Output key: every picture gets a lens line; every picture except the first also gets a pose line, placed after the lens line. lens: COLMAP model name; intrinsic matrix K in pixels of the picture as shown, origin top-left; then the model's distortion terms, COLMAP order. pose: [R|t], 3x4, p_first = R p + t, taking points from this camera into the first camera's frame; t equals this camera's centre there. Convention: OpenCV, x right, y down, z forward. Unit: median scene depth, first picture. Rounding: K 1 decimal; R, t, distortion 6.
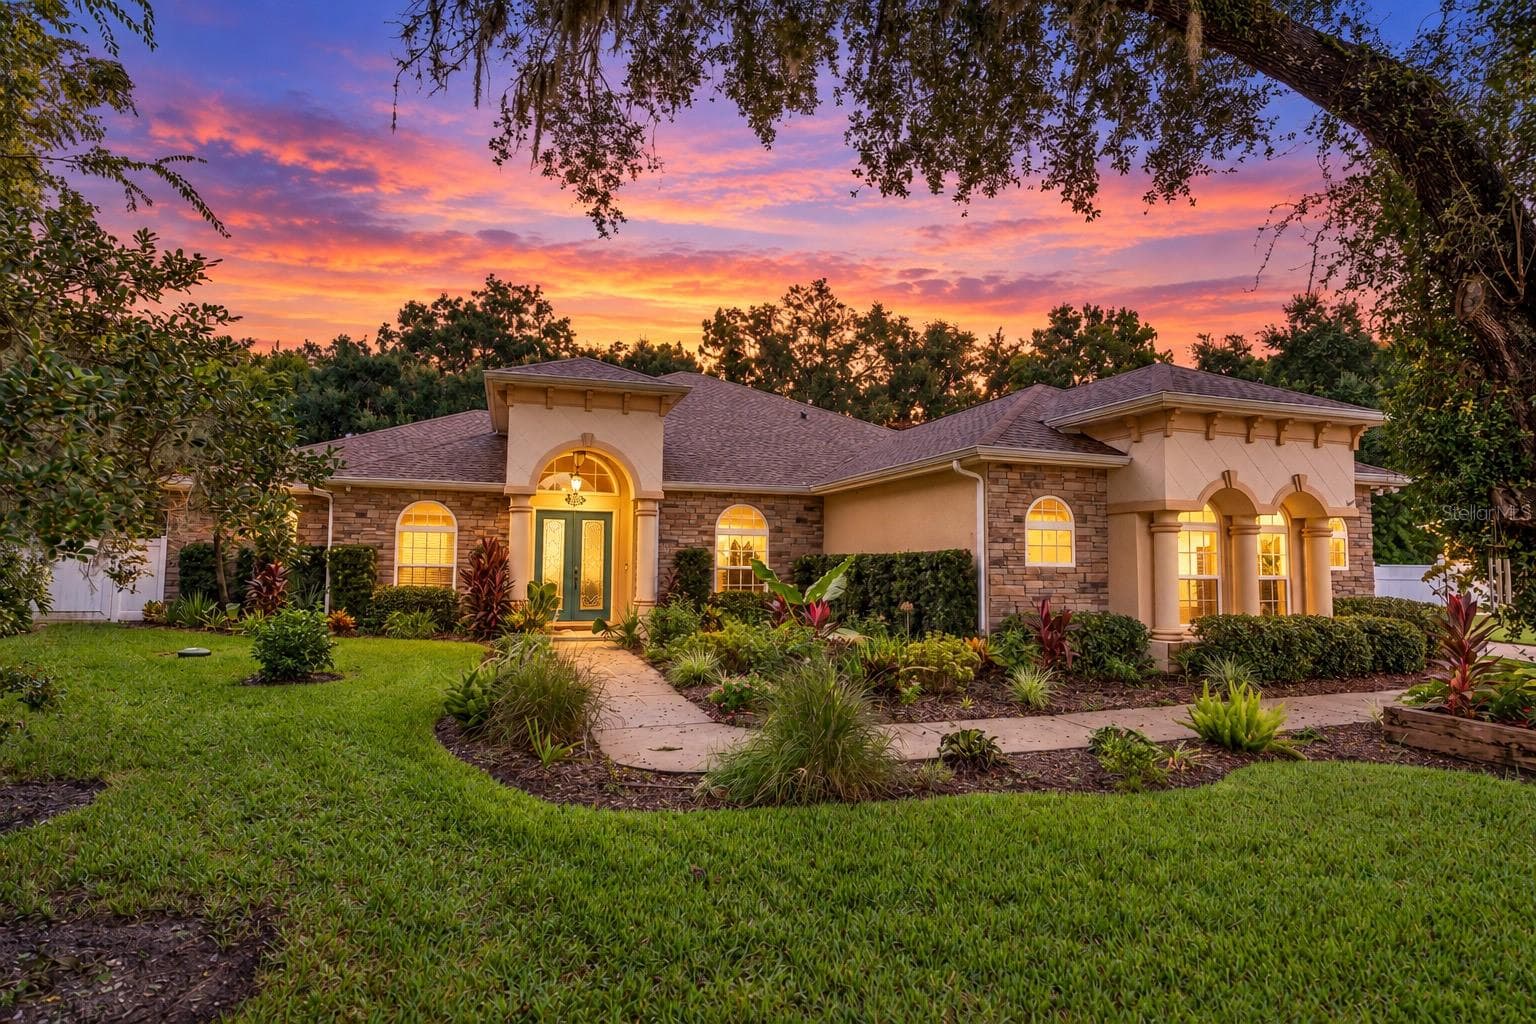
lens RADIAL K [[812.2, 0, 769.3], [0, 812.2, 511.6], [0, 0, 1]] dist [0.002079, 0.000101]
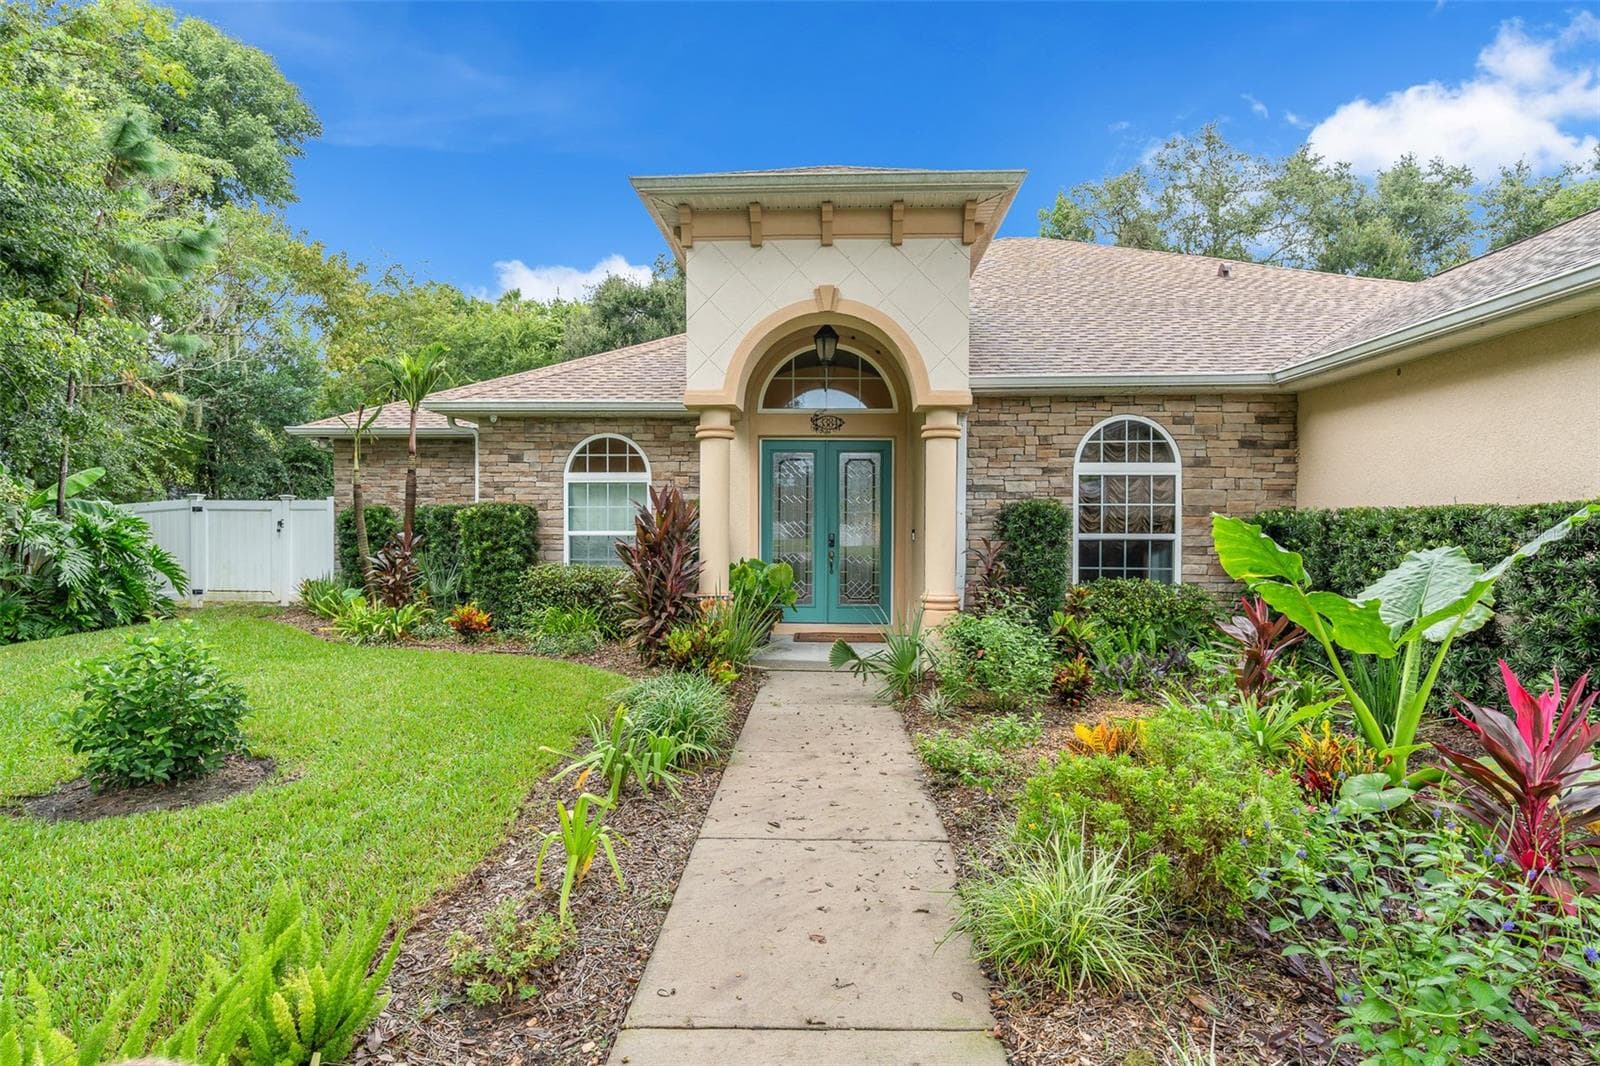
lens RADIAL K [[846.1, 0, 803.0], [0, 846.1, 531.1], [0, 0, 1]] dist [0.002079, 0.000101]
pose [[0.939000, -0.003446, -0.343900, -0.043778], [0.028019, 0.997392, 0.066510, 0.023966], [0.342774, -0.072089, 0.936648, 0.427517]]
